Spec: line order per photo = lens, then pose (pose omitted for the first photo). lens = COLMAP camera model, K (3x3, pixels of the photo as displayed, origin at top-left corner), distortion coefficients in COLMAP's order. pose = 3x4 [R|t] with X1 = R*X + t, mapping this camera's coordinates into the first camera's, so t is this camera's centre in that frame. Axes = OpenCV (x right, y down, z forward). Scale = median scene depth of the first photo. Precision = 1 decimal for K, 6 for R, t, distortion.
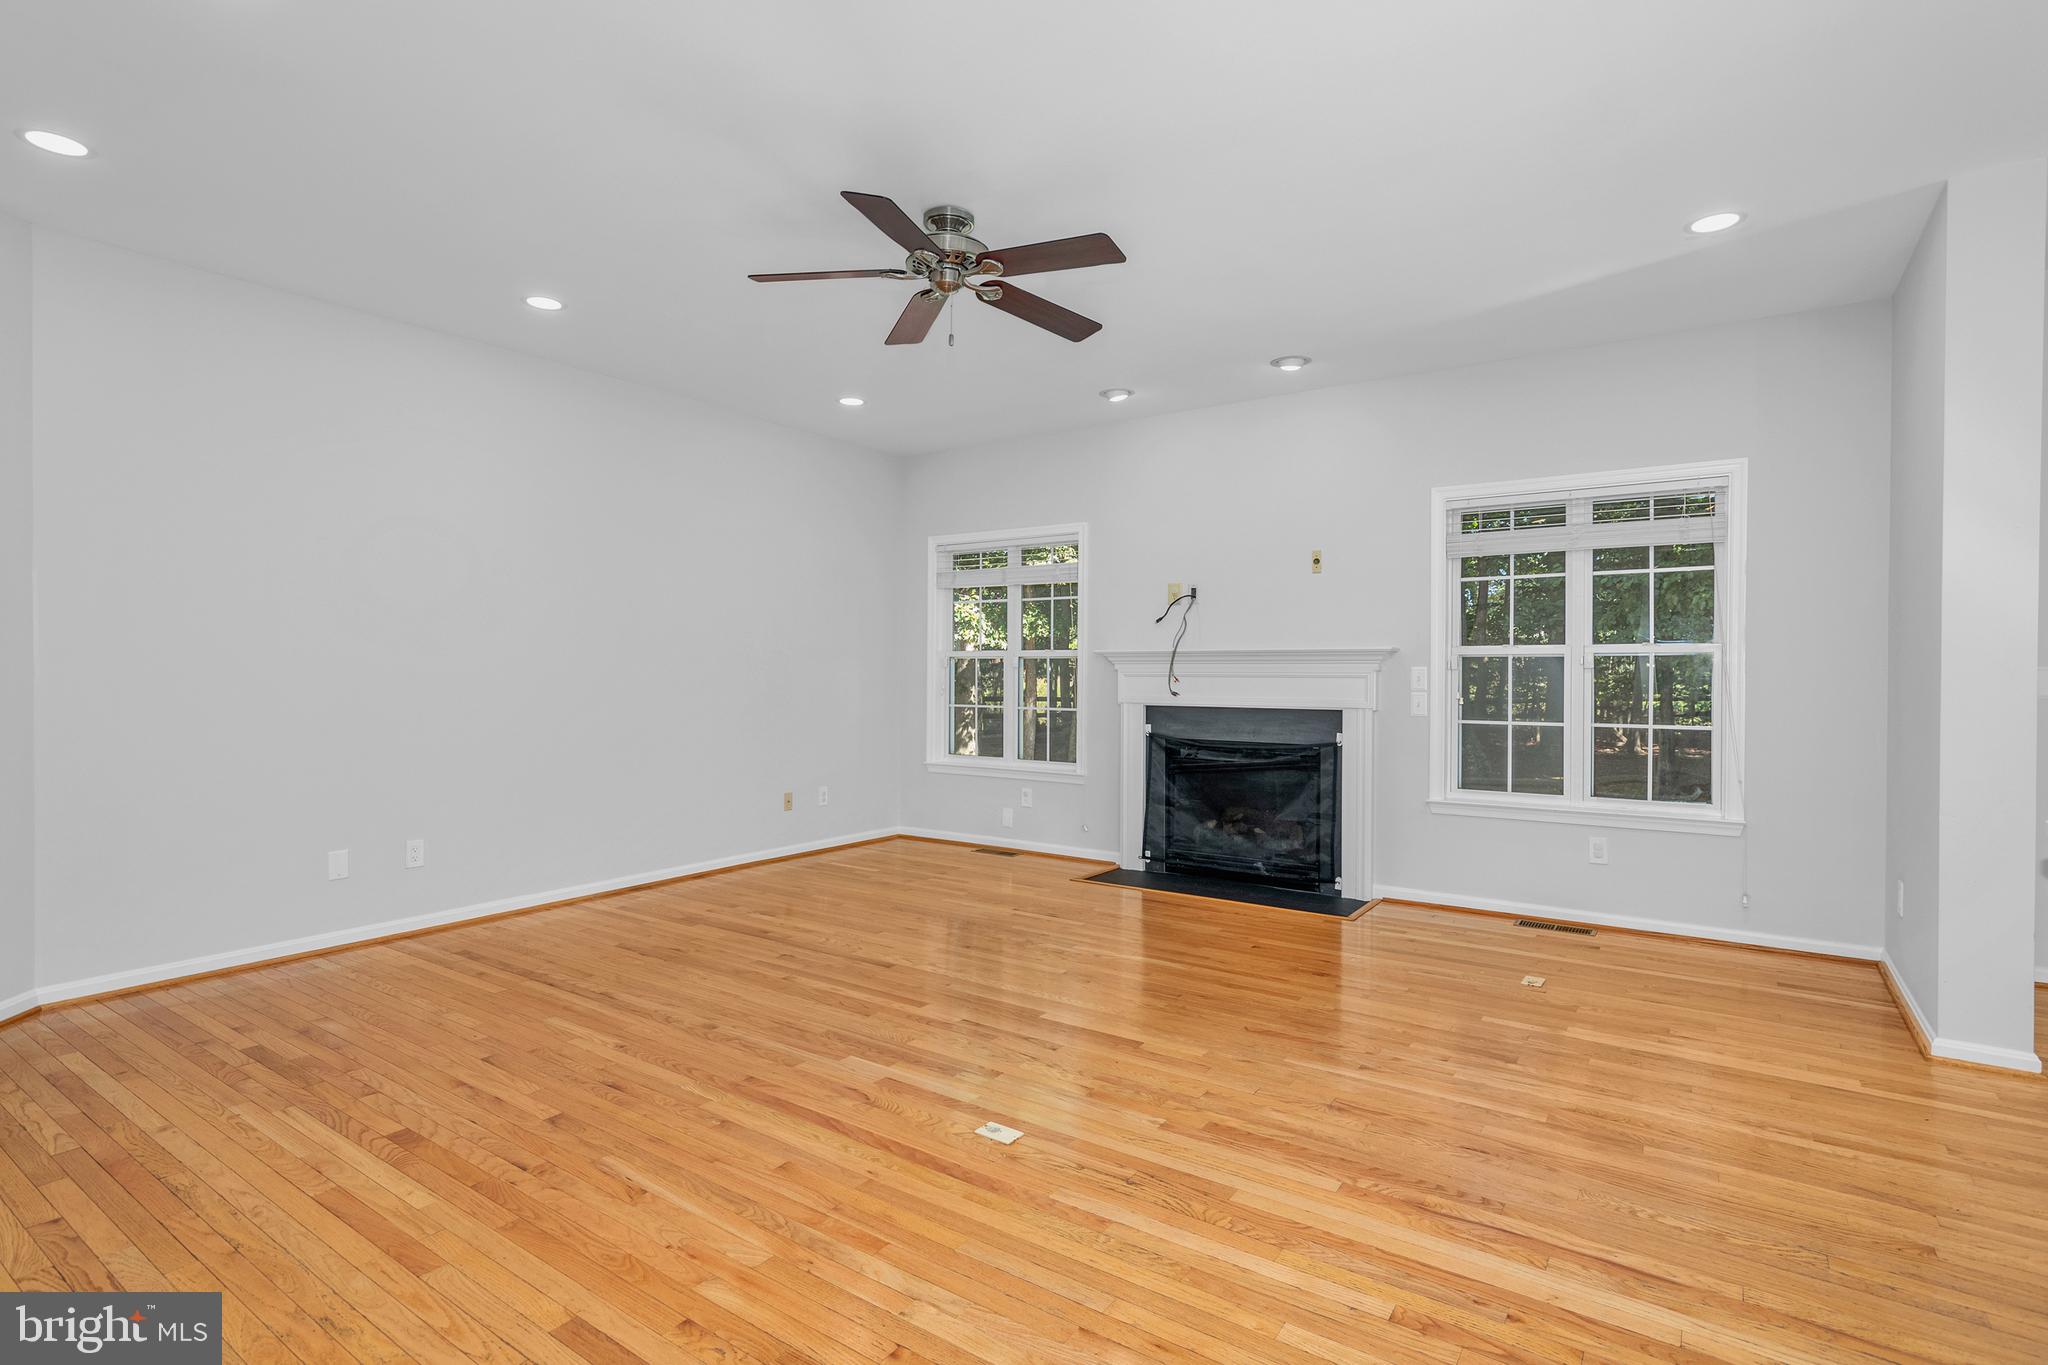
lens RADIAL K [[992.6, 0, 1014.8], [0, 992.6, 679.1], [0, 0, 1]] dist [0.000676, -0.000446]
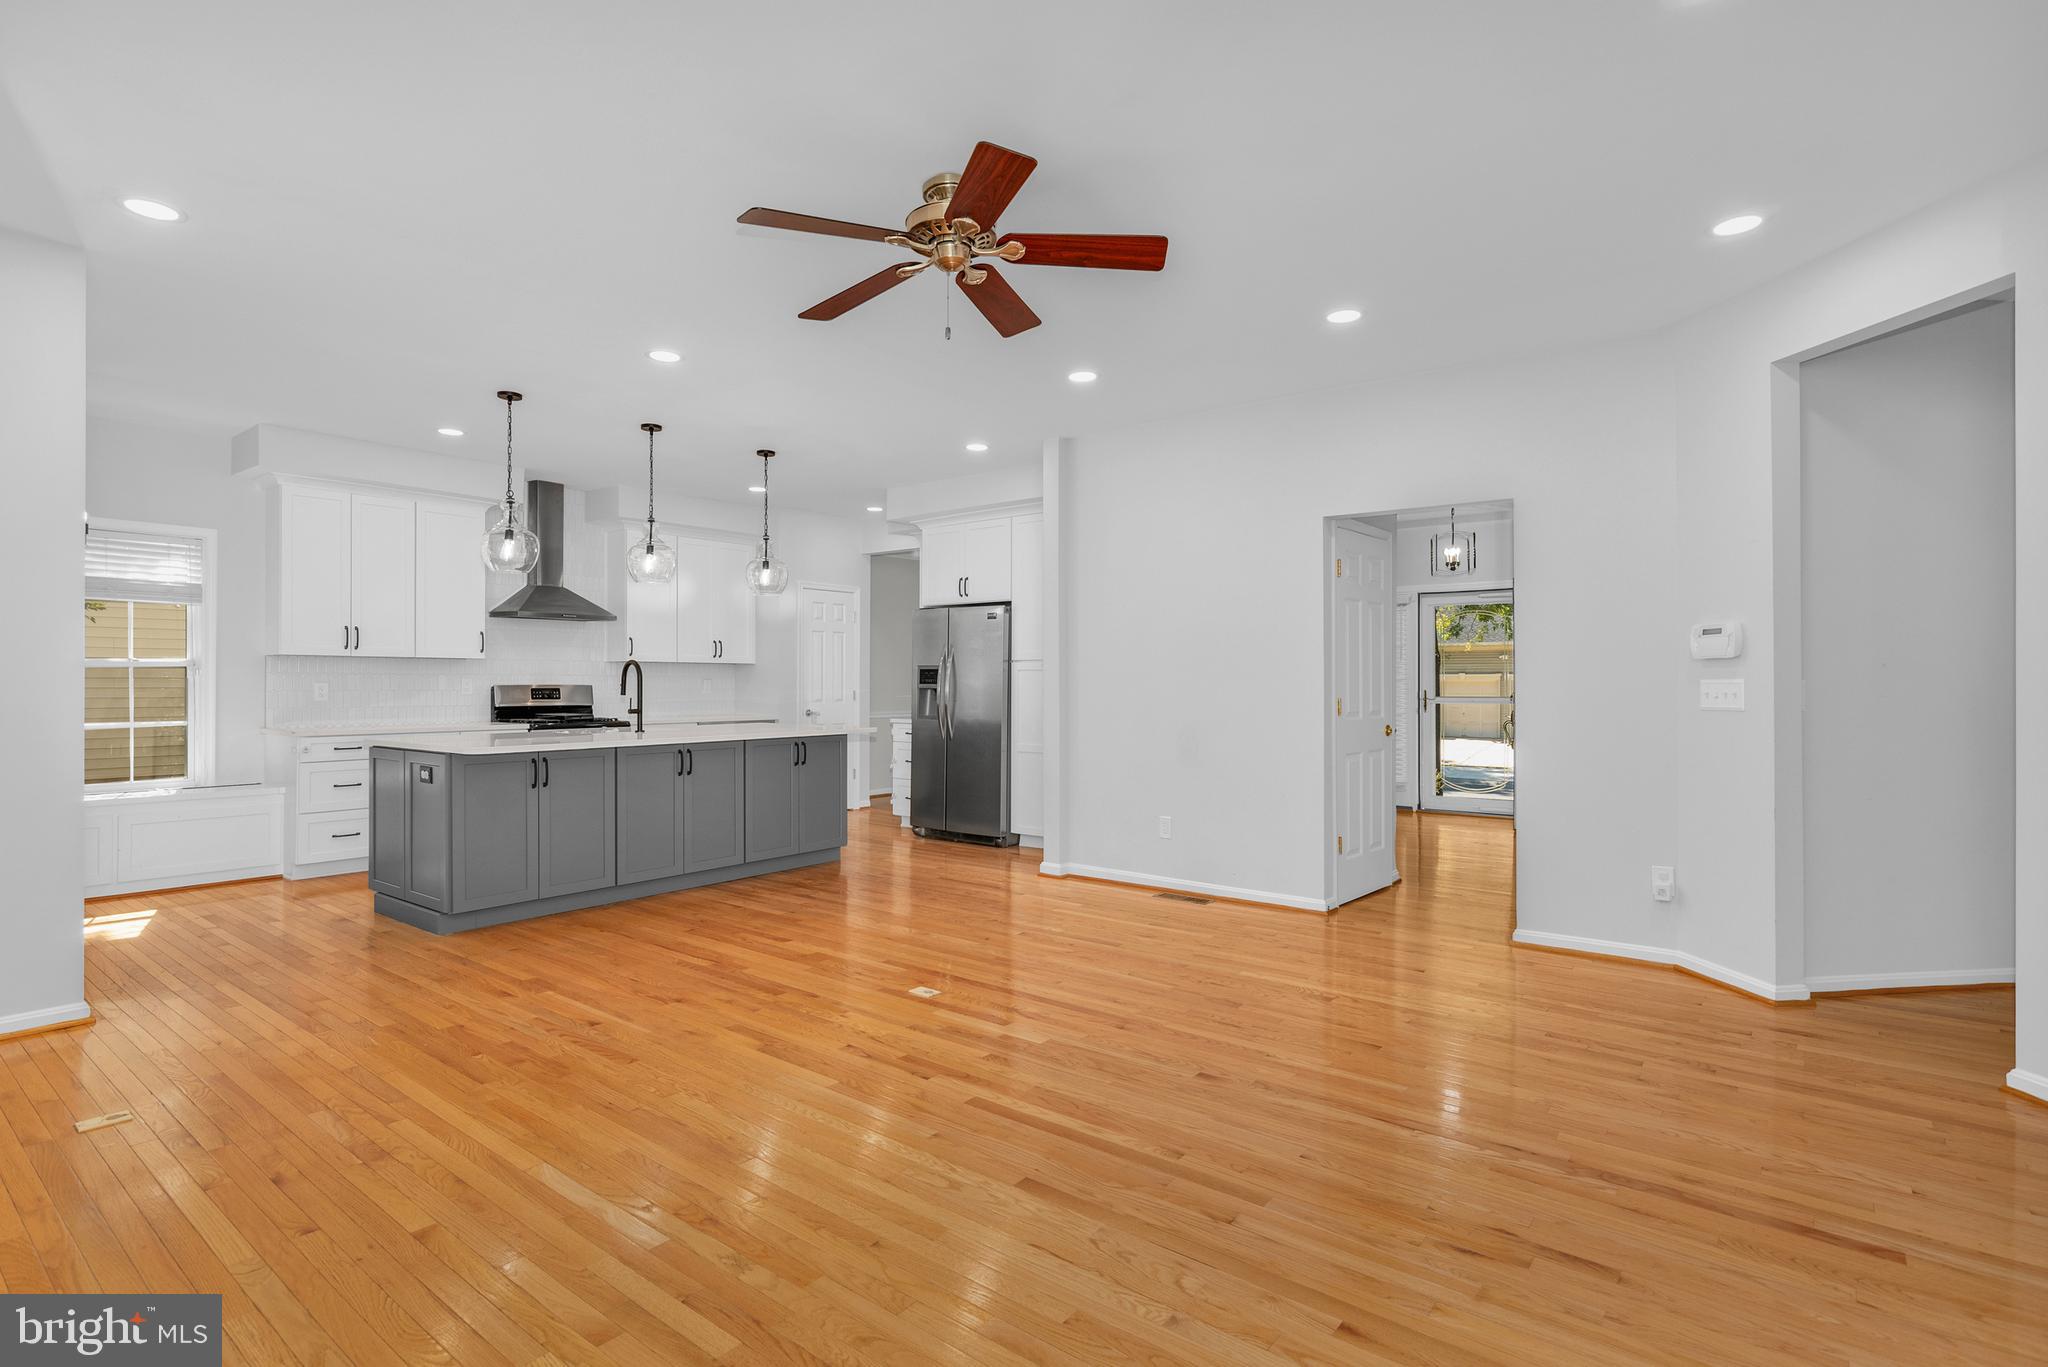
lens RADIAL K [[992.6, 0, 1014.8], [0, 992.6, 680.1], [0, 0, 1]] dist [0.000676, -0.000446]
pose [[-0.997983, -0.006312, 0.063172, -0.127464], [-0.006206, 0.999979, 0.001866, -0.009358], [-0.063182, 0.001471, -0.998001, 1.304351]]
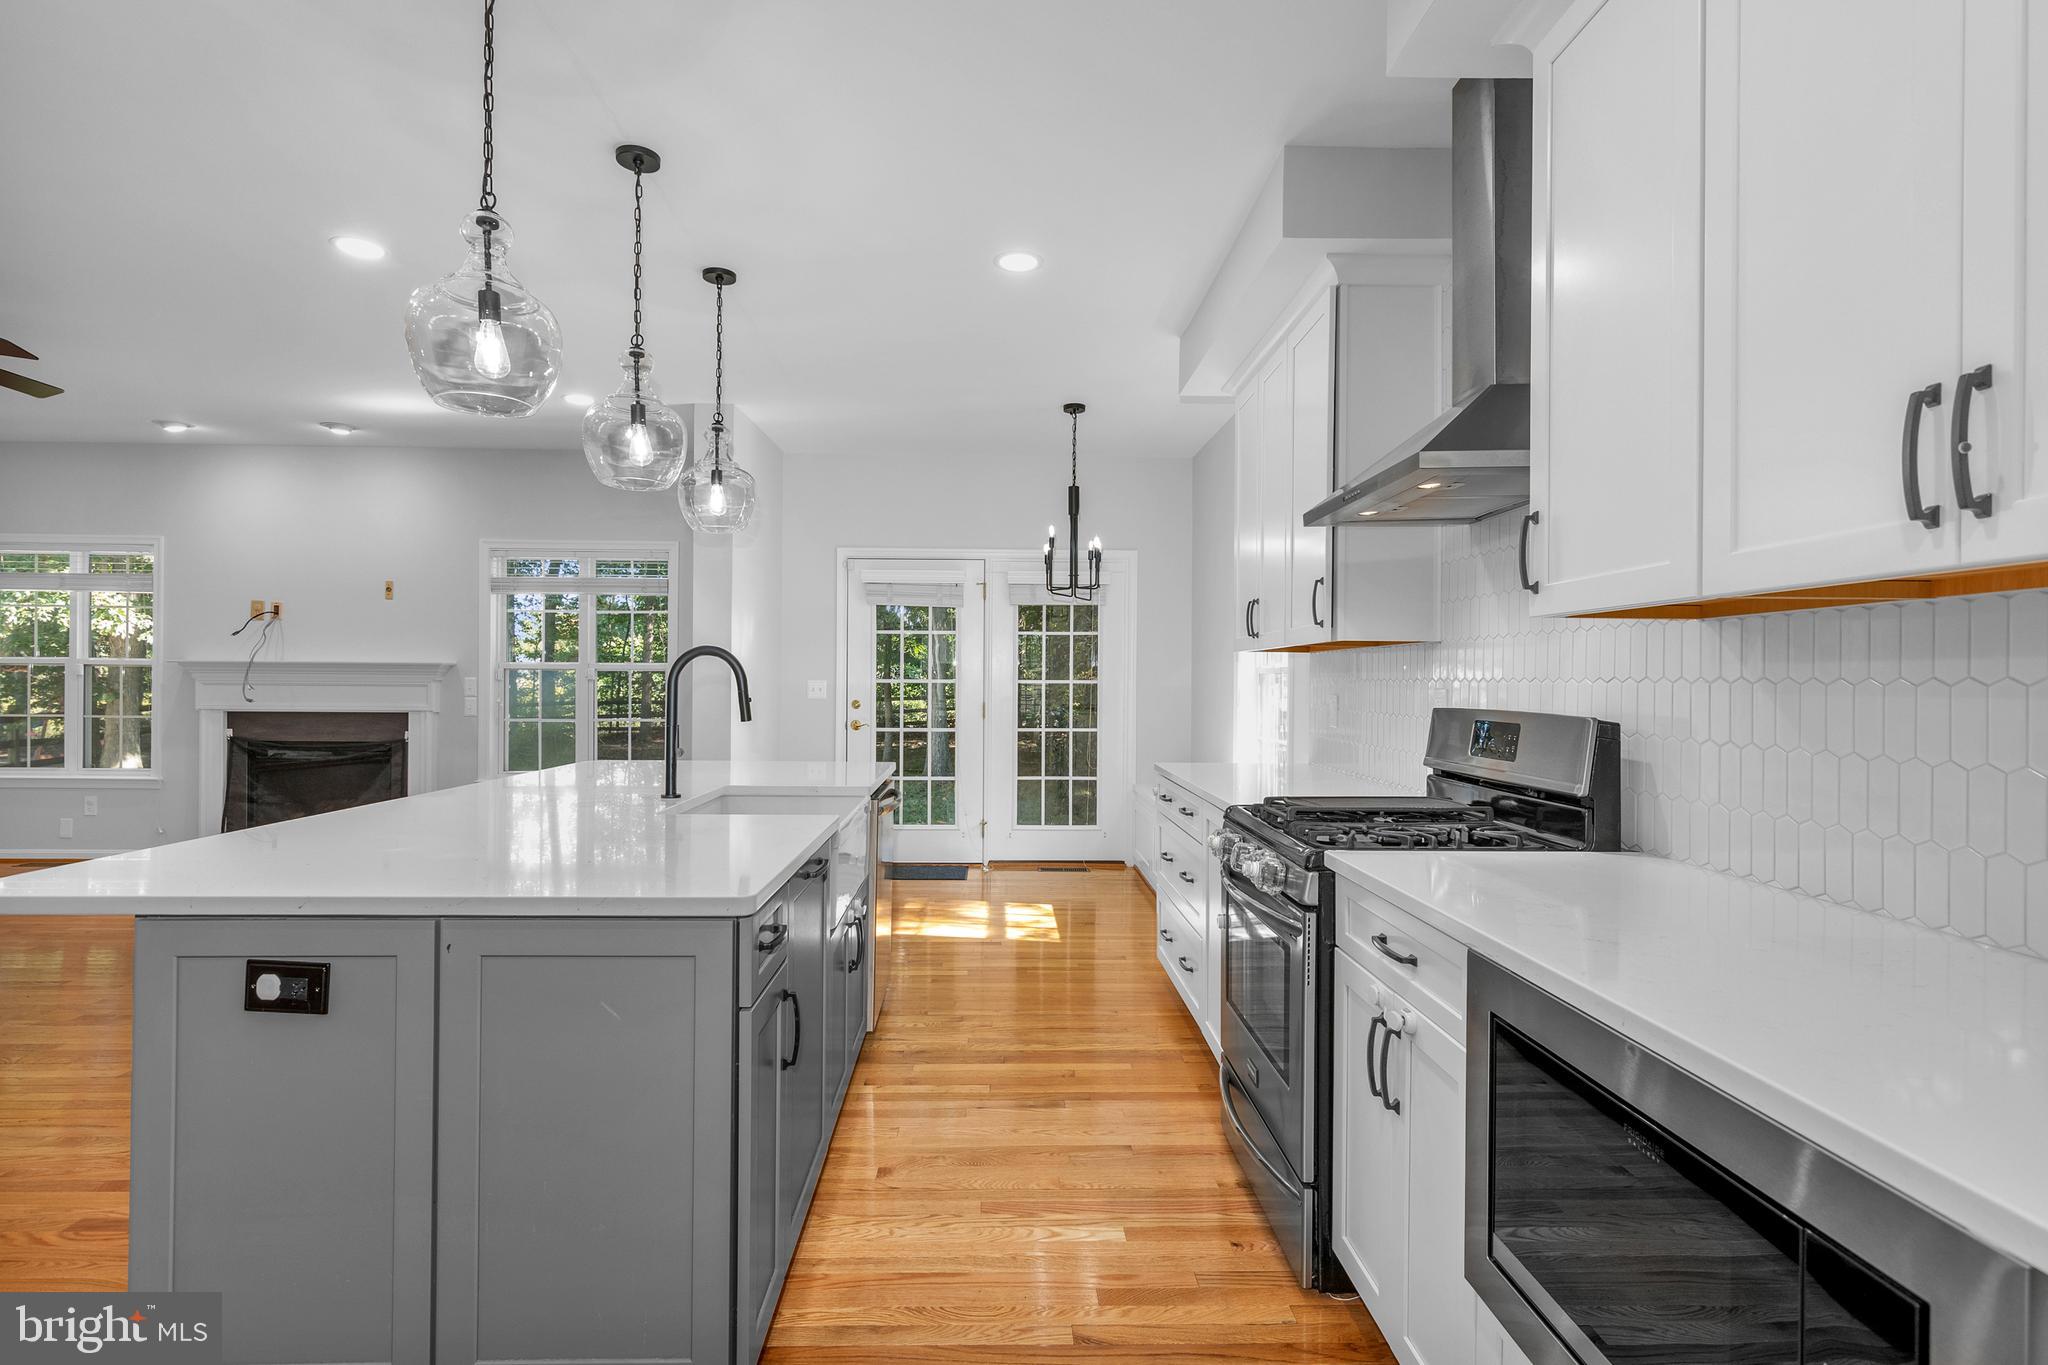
lens RADIAL K [[992.6, 0, 1014.8], [0, 992.6, 679.1], [0, 0, 1]] dist [0.000676, -0.000446]
pose [[0.808800, 0.000281, 0.588083, 0.233642], [-0.000983, 0.999999, 0.000874, -0.012995], [-0.588082, -0.001285, 0.808800, -0.468169]]
